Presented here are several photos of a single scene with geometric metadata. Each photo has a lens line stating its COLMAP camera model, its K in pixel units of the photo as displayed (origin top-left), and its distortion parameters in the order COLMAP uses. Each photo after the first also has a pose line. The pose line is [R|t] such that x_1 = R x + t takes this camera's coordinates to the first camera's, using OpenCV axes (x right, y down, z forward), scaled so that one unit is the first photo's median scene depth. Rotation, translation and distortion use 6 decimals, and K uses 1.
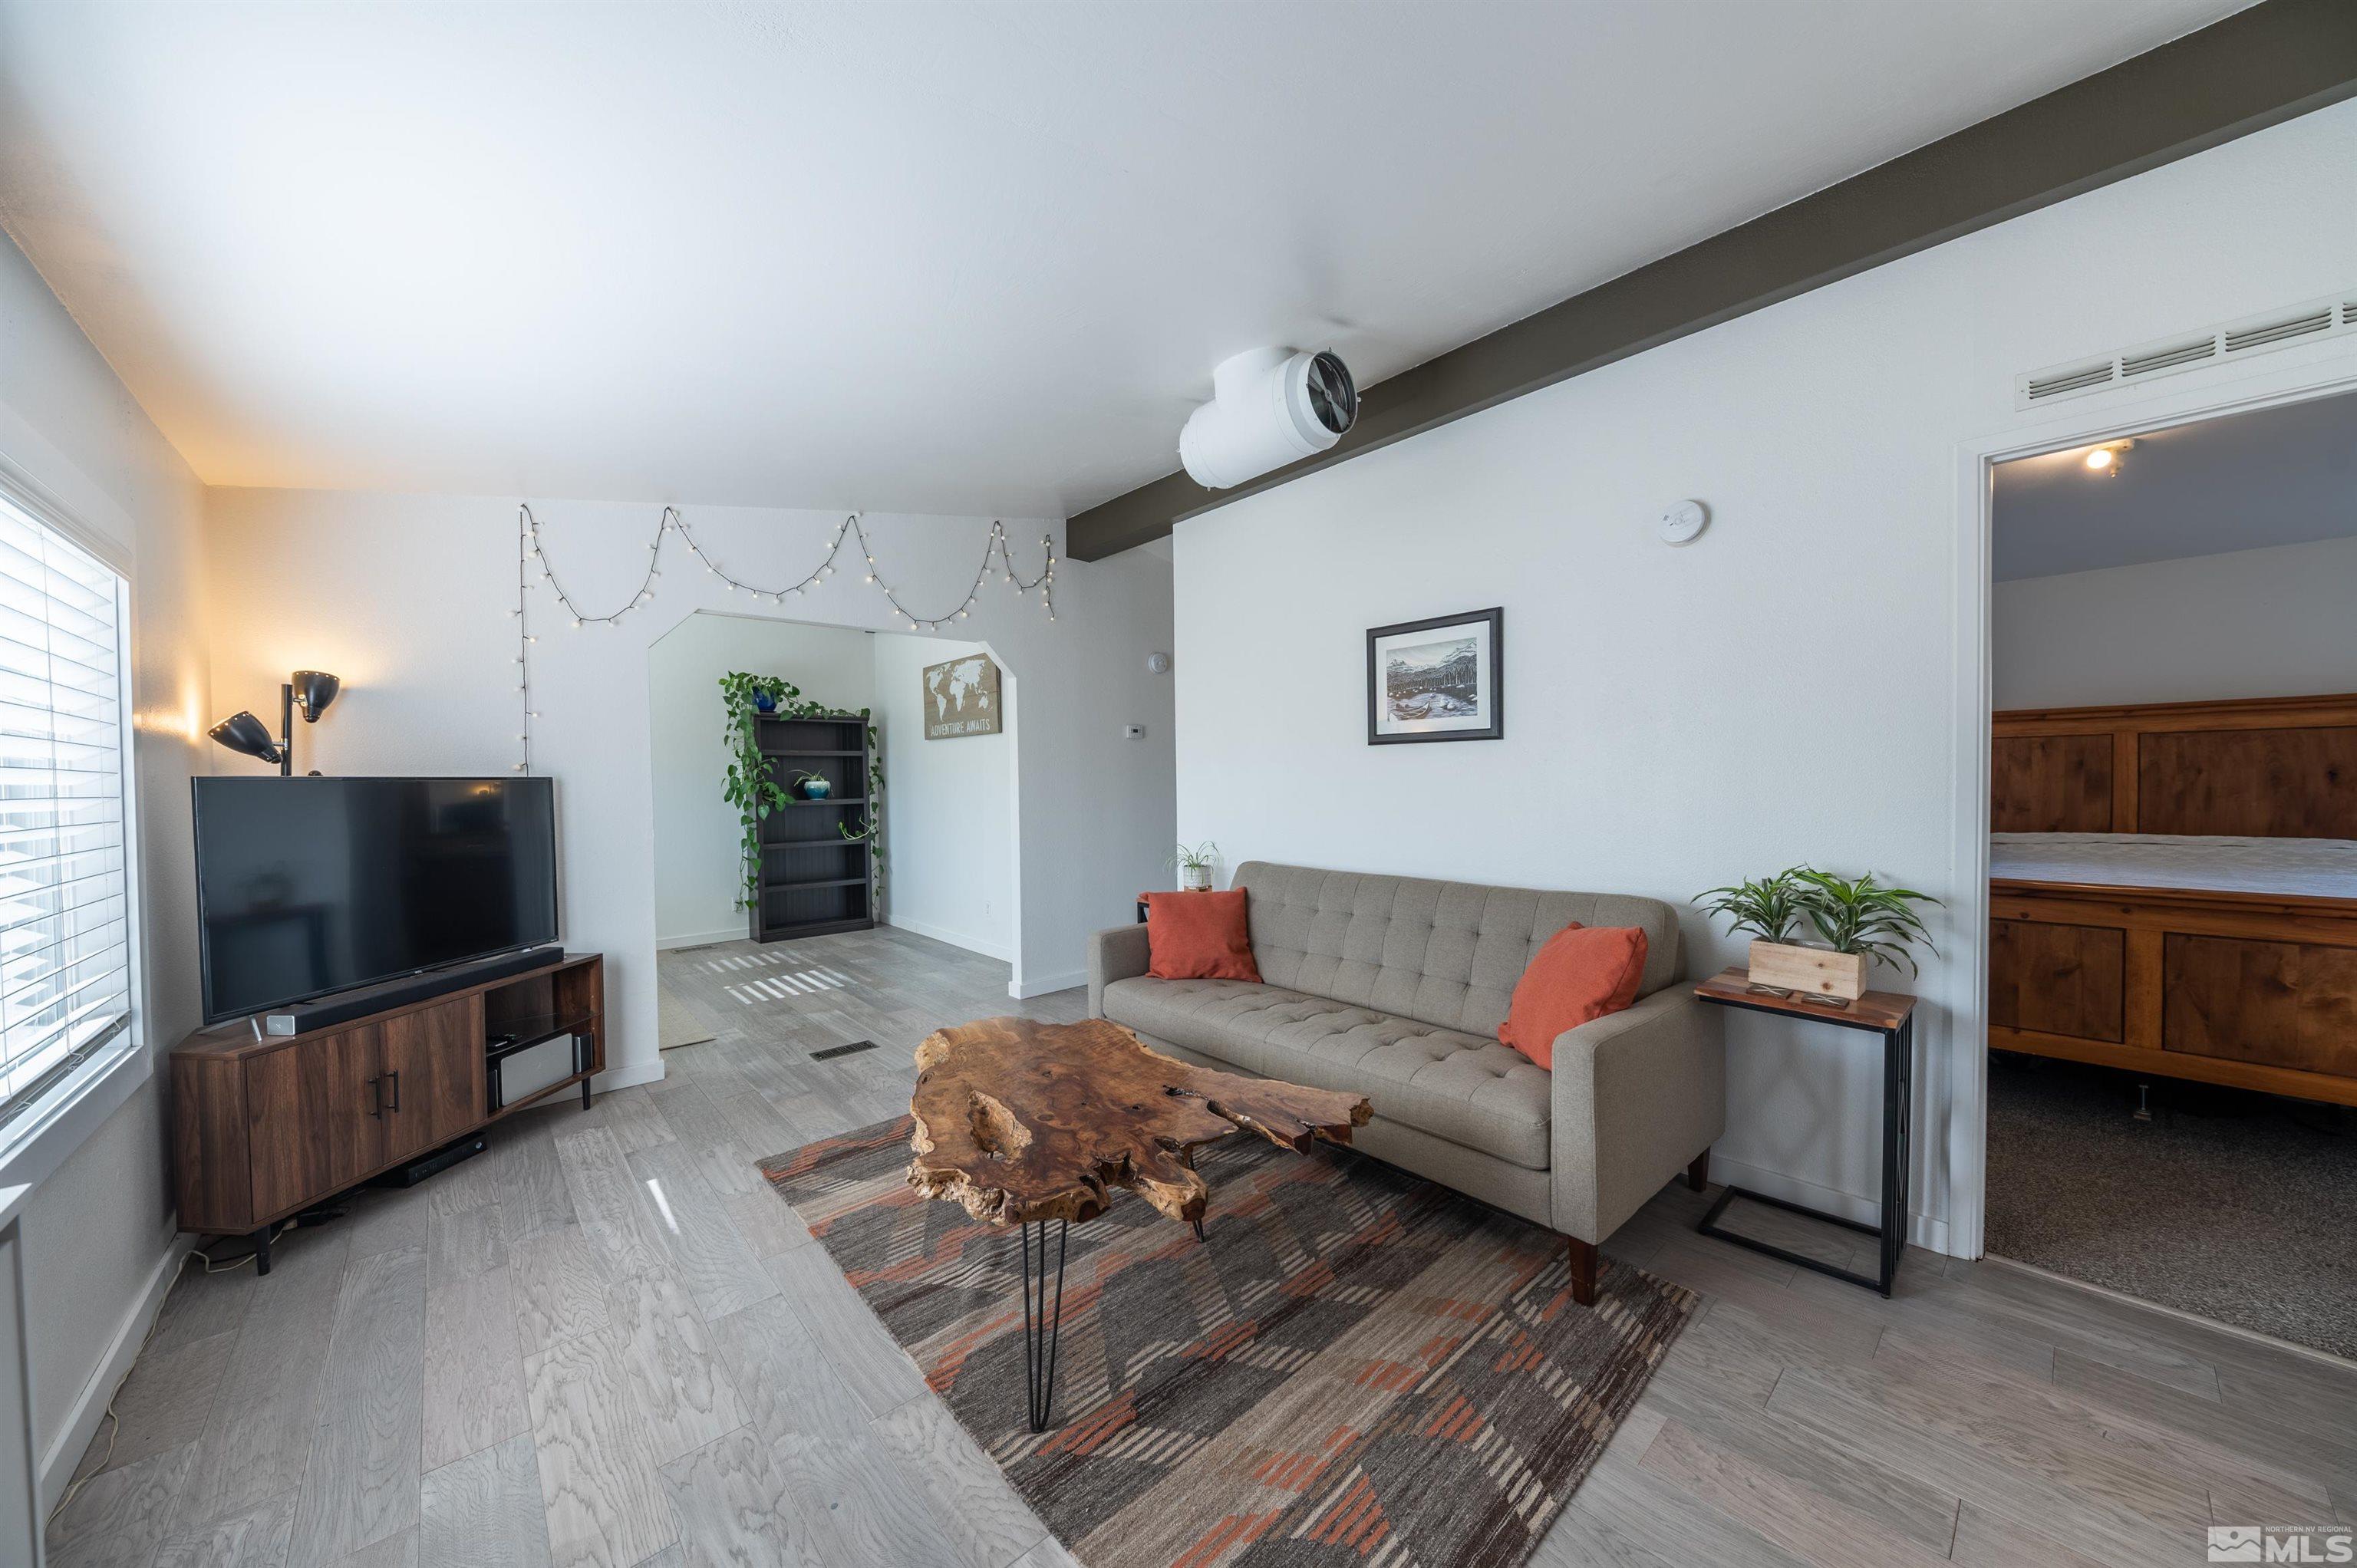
lens RADIAL K [[811.1, 0, 1180.8], [0, 811.1, 795.0], [0, 0, 1]] dist [0.001995, -0.002496]
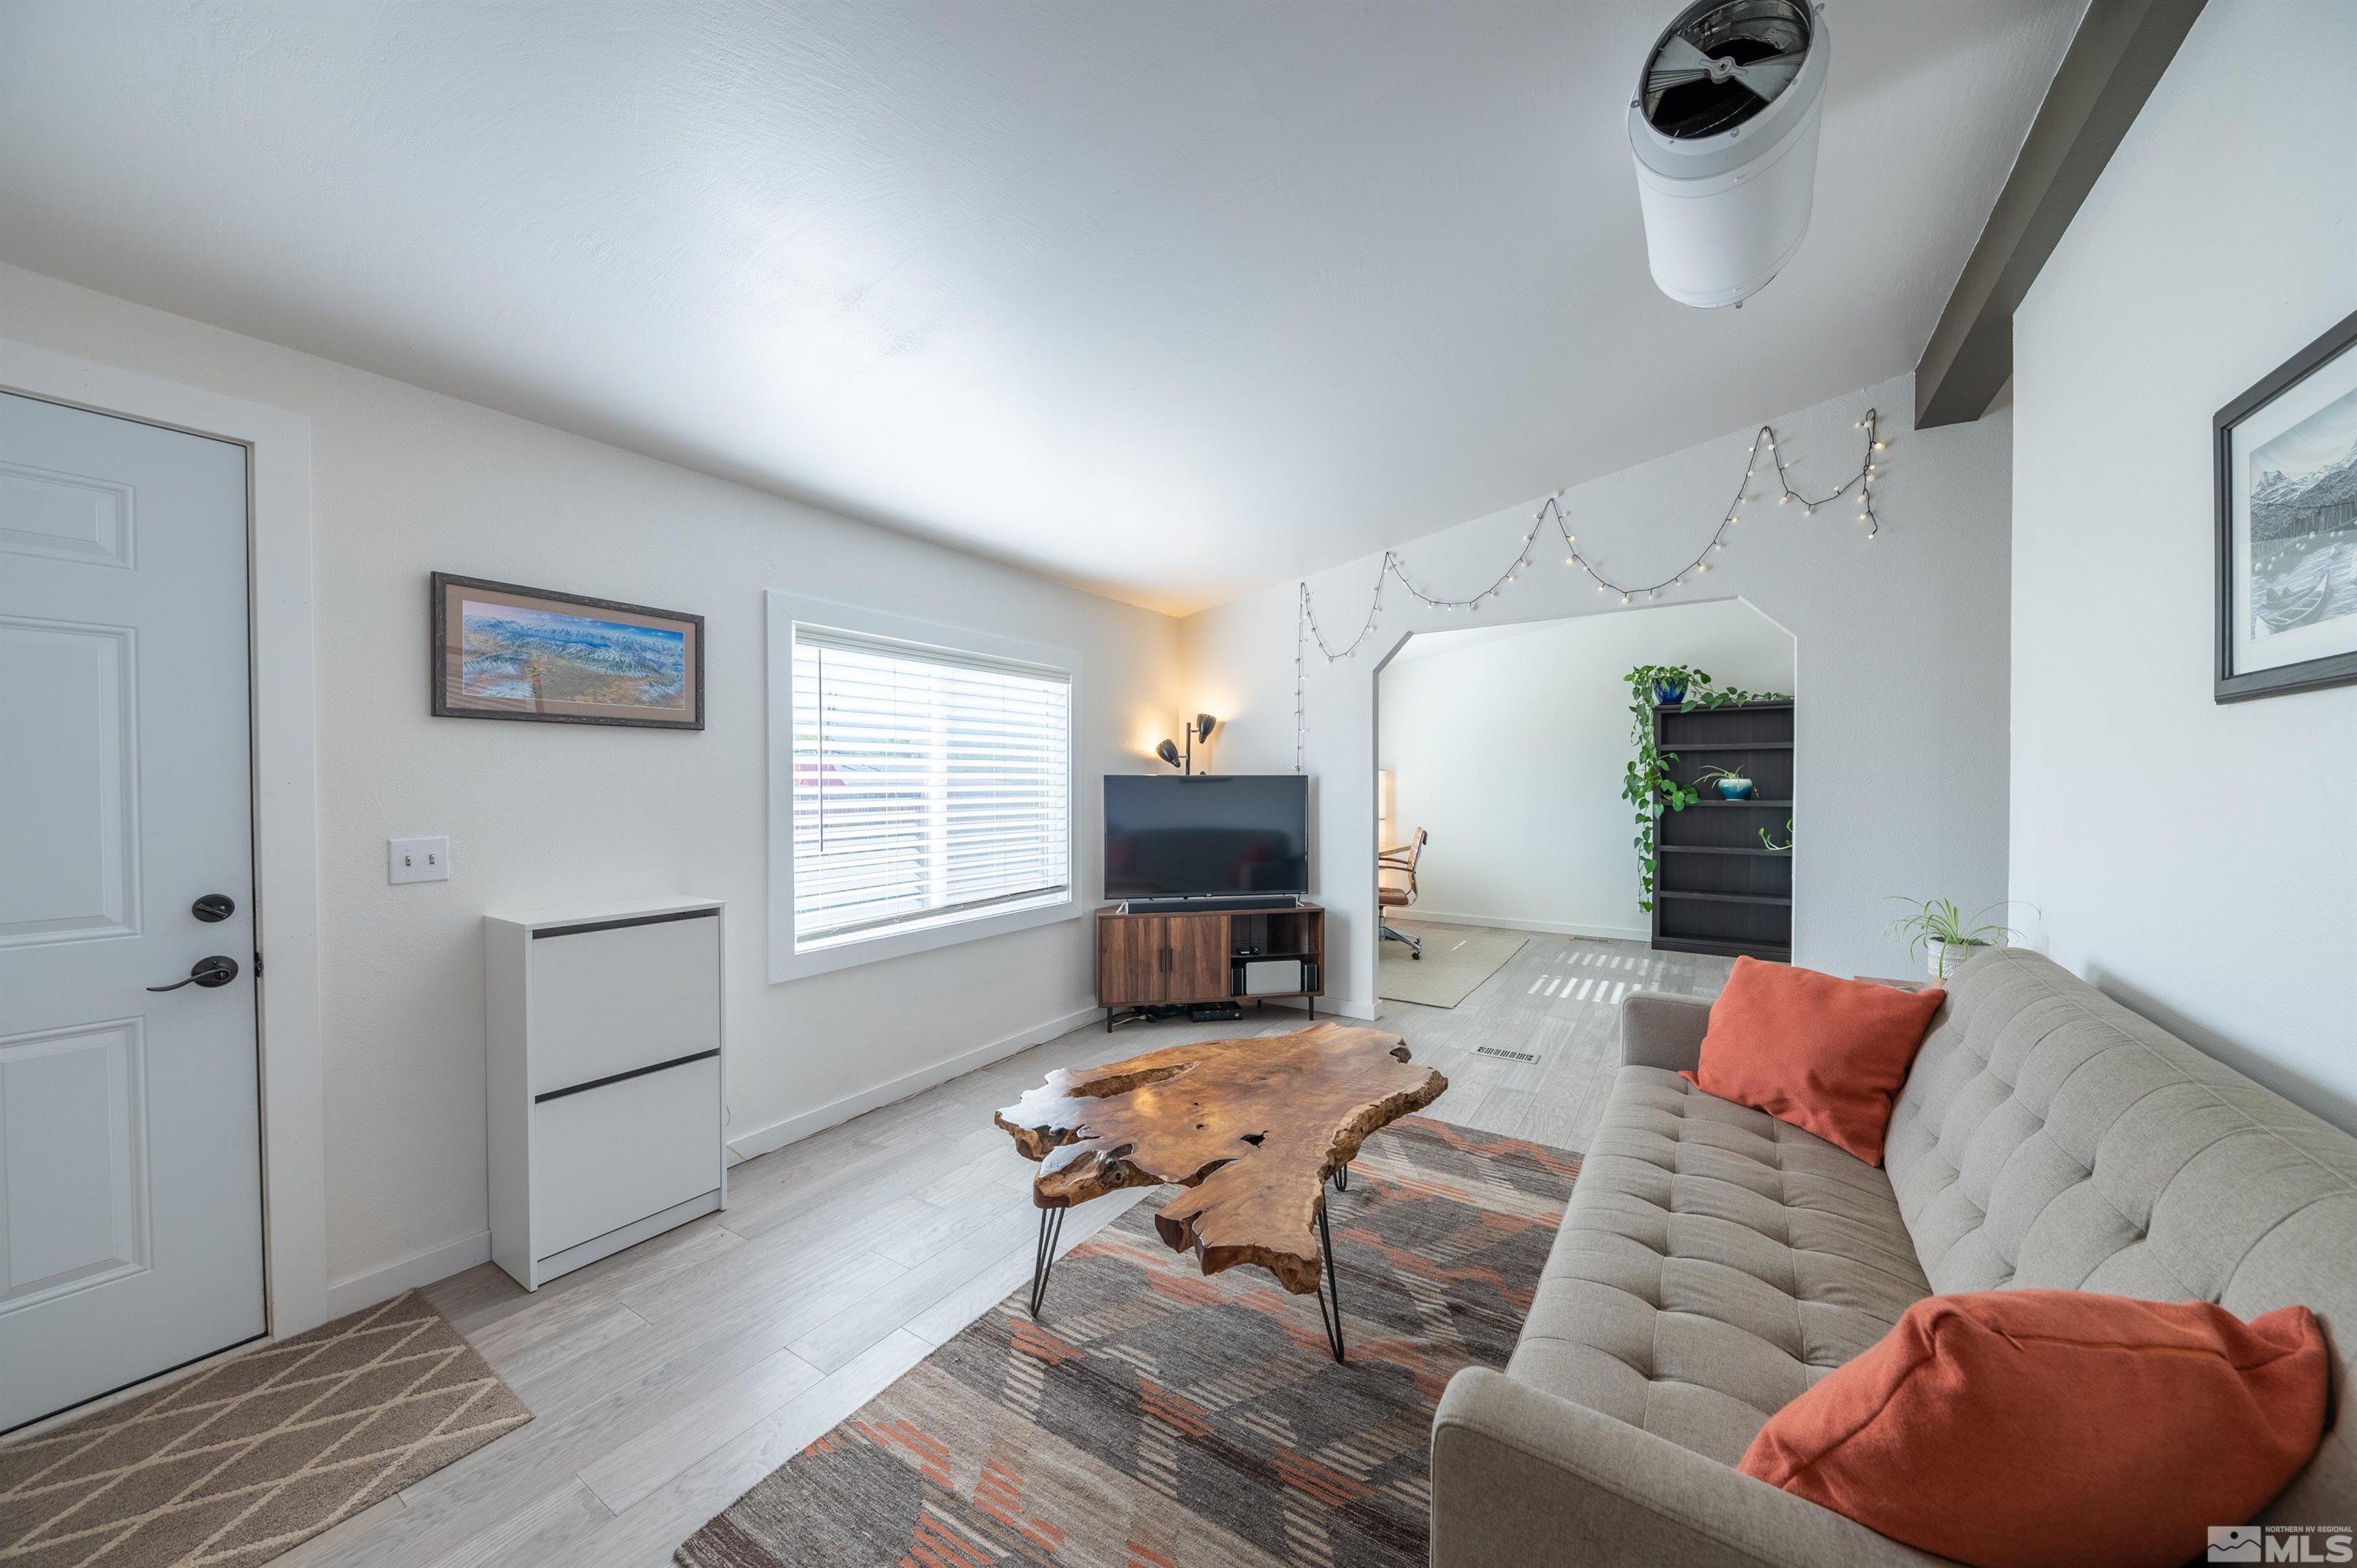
lens RADIAL K [[811.1, 0, 1180.0], [0, 811.1, 795.6], [0, 0, 1]] dist [0.001995, -0.002496]
pose [[0.254830, 0.029114, -0.966547, 0.499541], [-0.020795, 0.999481, 0.024623, -0.016555], [0.966762, 0.013824, 0.255303, 0.425048]]
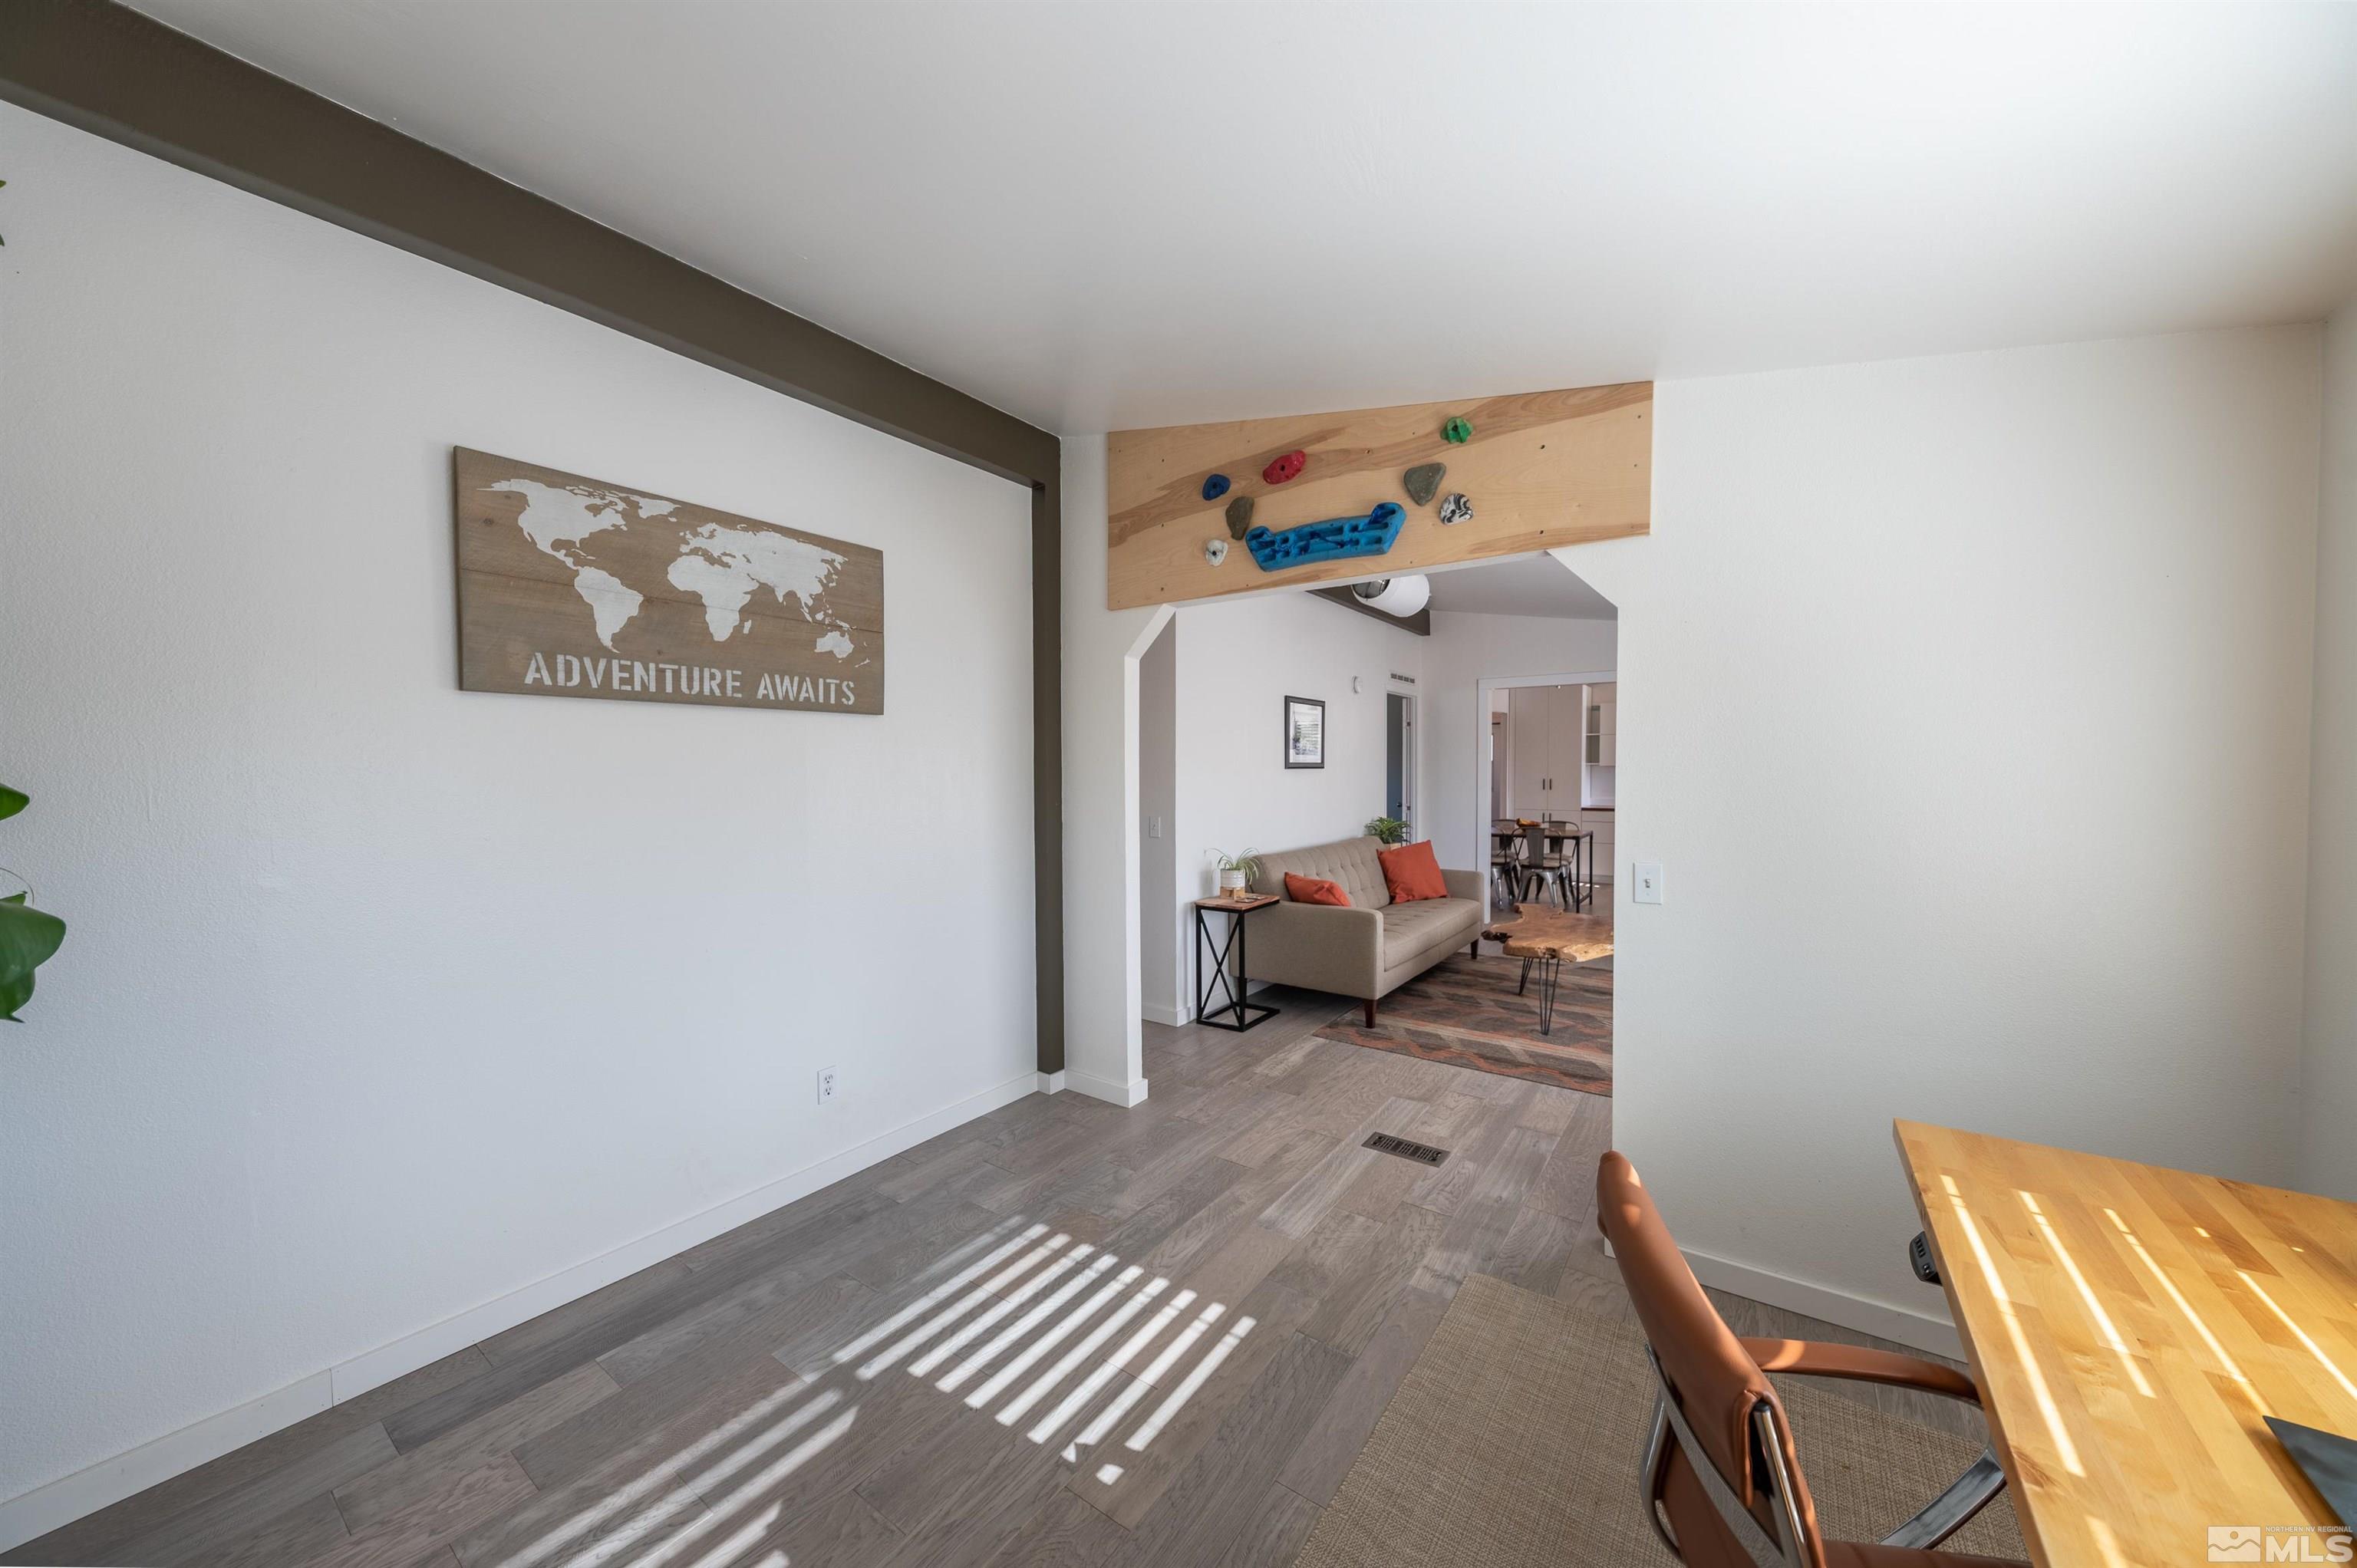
lens RADIAL K [[811.1, 0, 1171.1], [0, 811.1, 790.6], [0, 0, 1]] dist [0.001995, -0.002496]
pose [[-0.209471, -0.013296, 0.977725, -1.315113], [0.028723, 0.999392, 0.019745, -0.059016], [-0.977393, 0.032219, -0.208961, 1.604808]]
